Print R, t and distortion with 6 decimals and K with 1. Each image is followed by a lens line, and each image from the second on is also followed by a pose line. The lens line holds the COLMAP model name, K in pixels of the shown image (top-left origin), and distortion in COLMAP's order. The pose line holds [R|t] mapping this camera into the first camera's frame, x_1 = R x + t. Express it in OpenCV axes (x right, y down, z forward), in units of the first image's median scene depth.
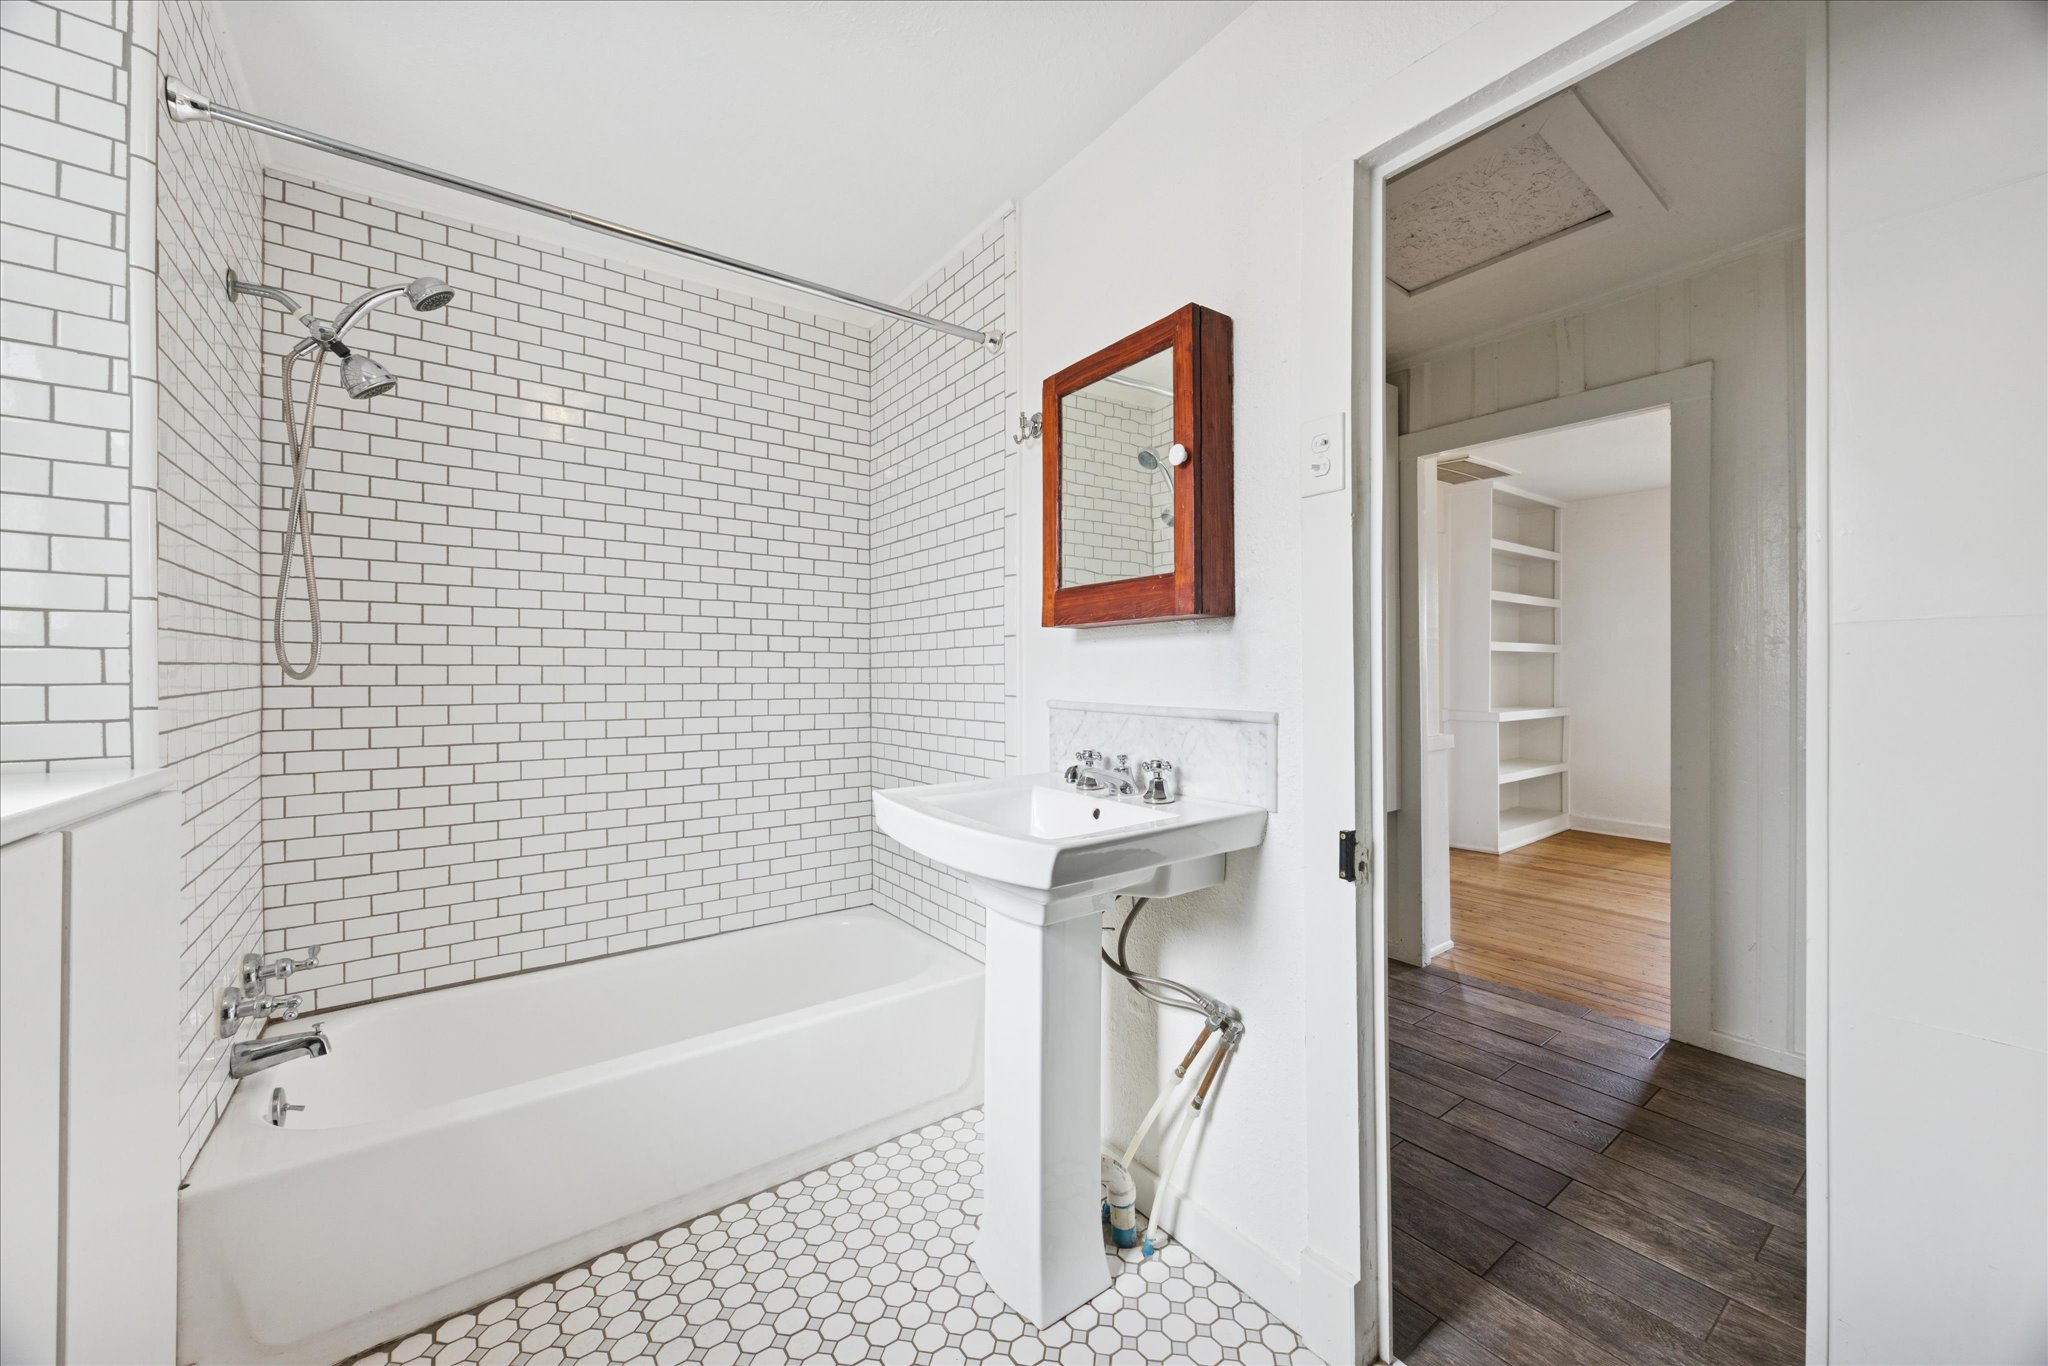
lens RADIAL K [[780.8, 0, 1025.9], [0, 780.8, 670.9], [0, 0, 1]] dist [0.000110, -0.000022]
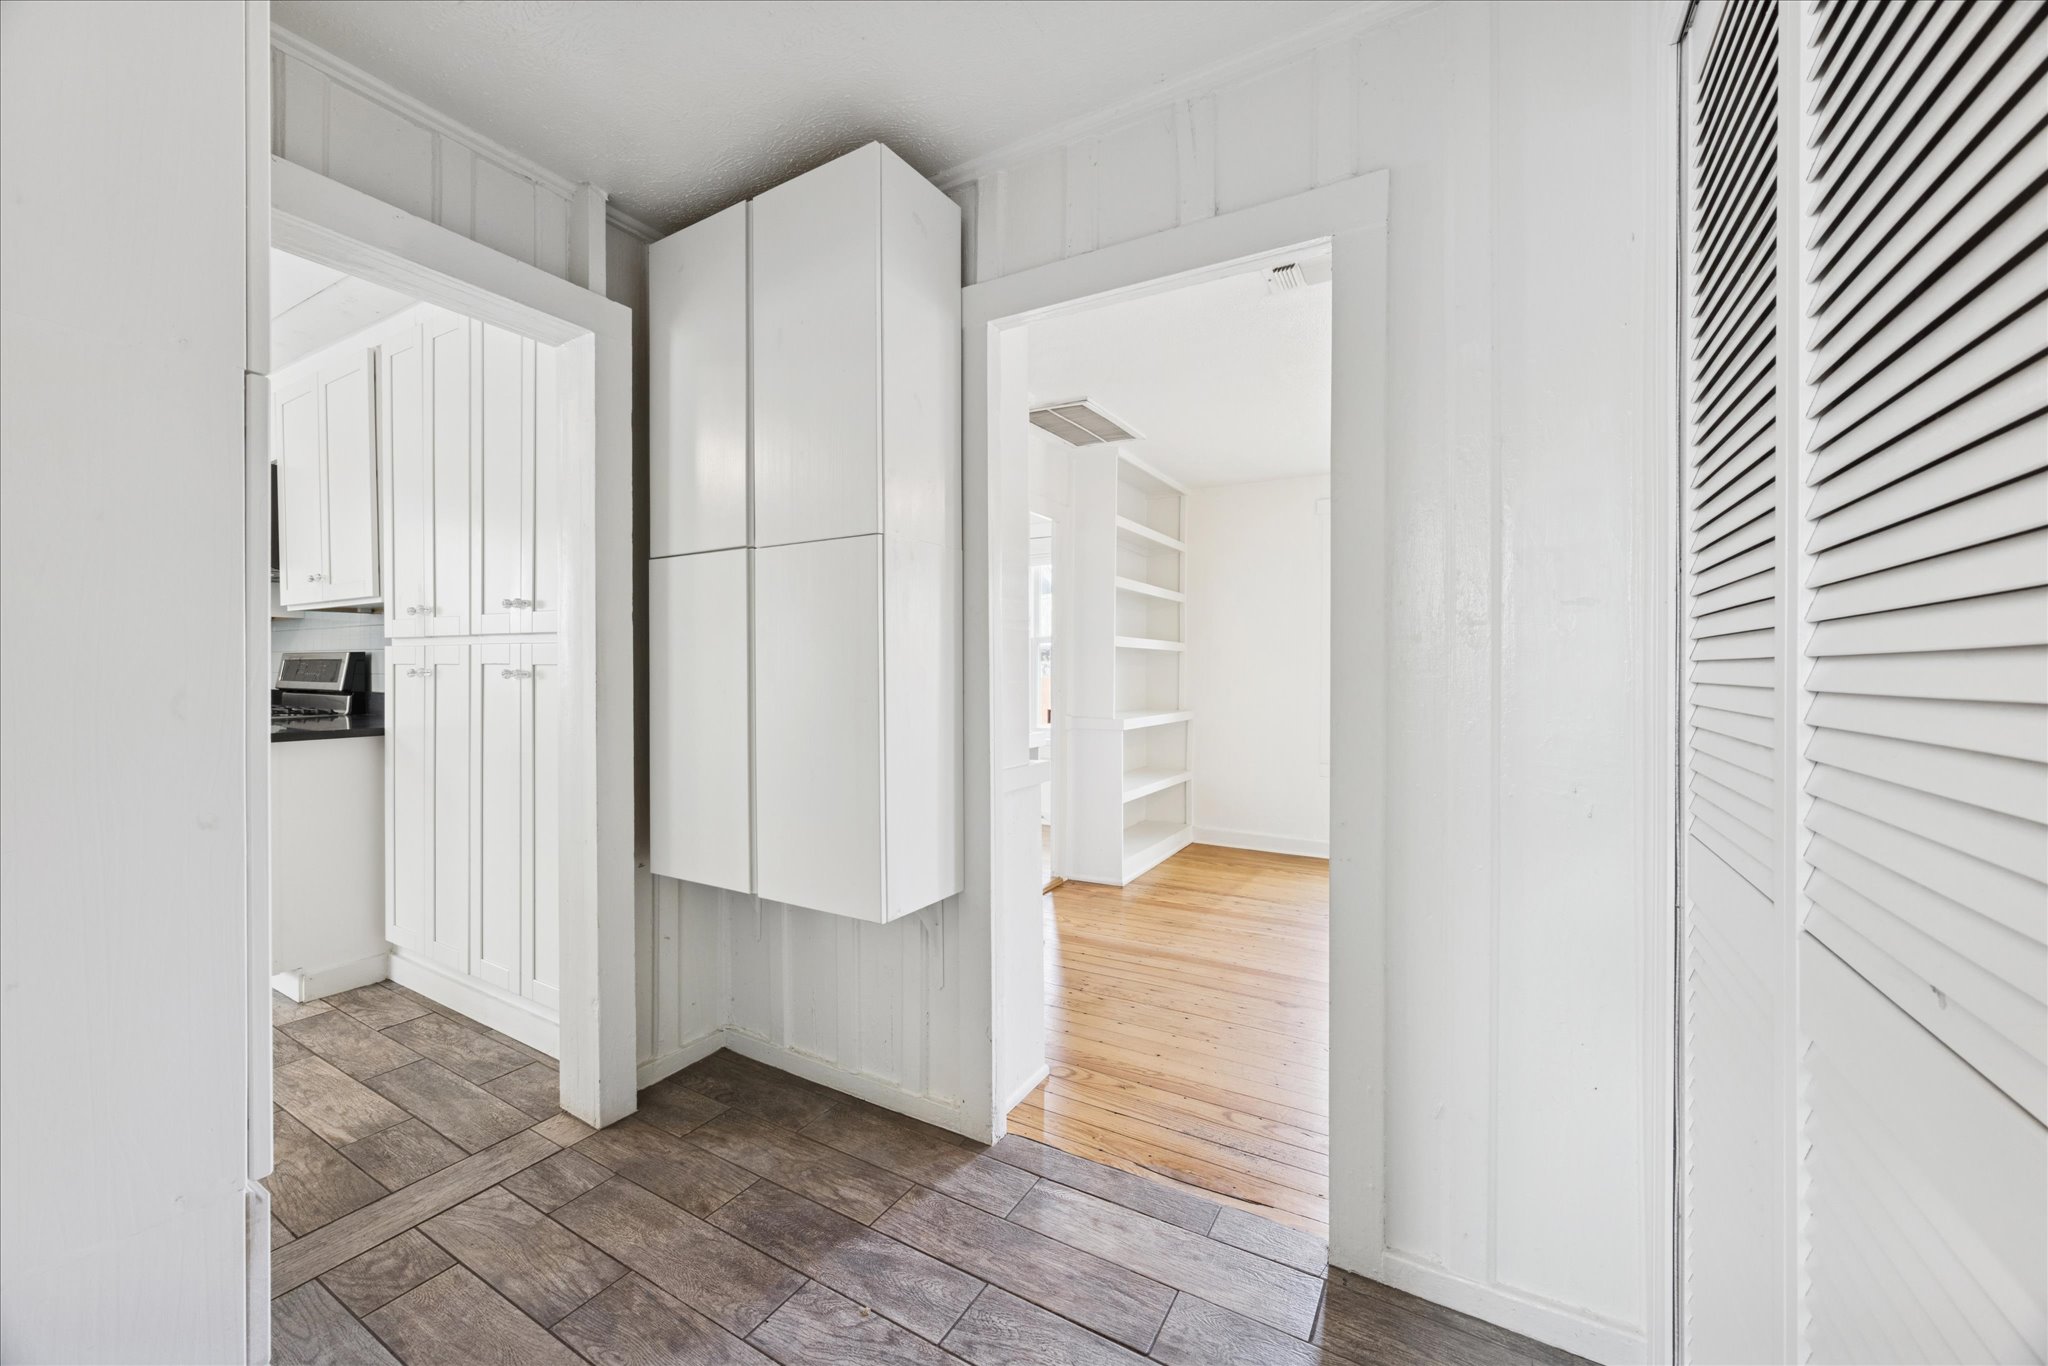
lens RADIAL K [[780.8, 0, 1024.5], [0, 780.8, 679.2], [0, 0, 1]] dist [0.000110, -0.000022]
pose [[0.922719, -0.001953, 0.385469, 0.200346], [-0.001628, 0.999959, 0.008963, 0.002071], [-0.385470, -0.008897, 0.922677, 0.288053]]
